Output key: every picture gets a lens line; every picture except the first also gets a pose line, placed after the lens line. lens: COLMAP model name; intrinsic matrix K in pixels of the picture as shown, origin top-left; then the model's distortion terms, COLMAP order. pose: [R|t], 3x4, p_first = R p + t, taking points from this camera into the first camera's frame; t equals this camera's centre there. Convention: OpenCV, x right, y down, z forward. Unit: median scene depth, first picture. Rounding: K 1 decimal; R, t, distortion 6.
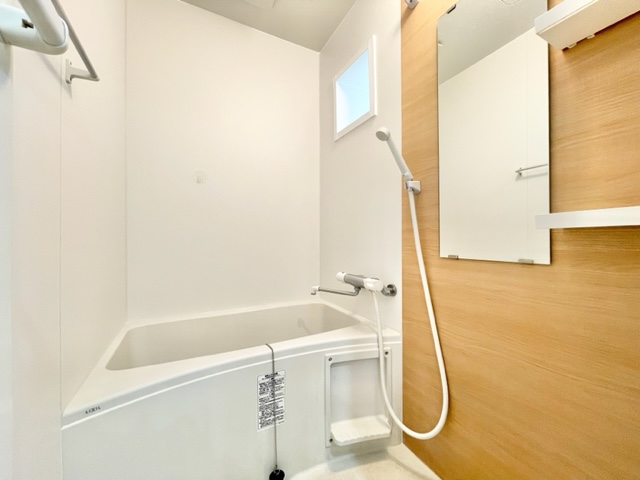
lens RADIAL K [[257.6, 0, 318.0], [0, 257.6, 240.1], [0, 0, 1]] dist [0.005337, 0.000083]
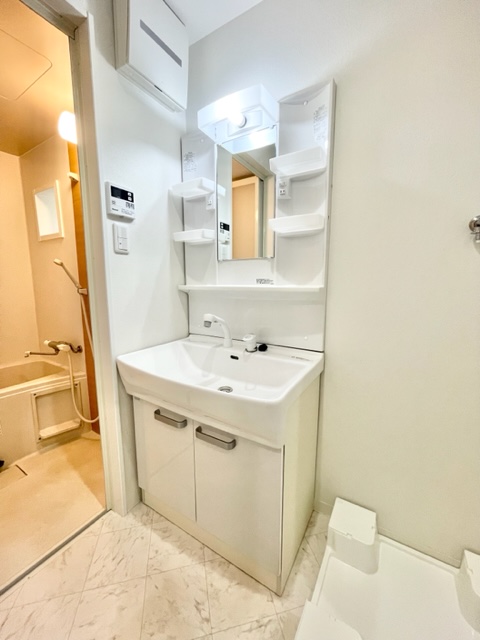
lens RADIAL K [[257.6, 0, 242.7], [0, 257.6, 319.3], [0, 0, 1]] dist [0.005337, 0.000083]
pose [[0.859908, -0.066968, 0.506037, 0.370758], [-0.008547, 0.989329, 0.145449, -0.265835], [-0.510377, -0.129398, 0.850159, -1.003302]]
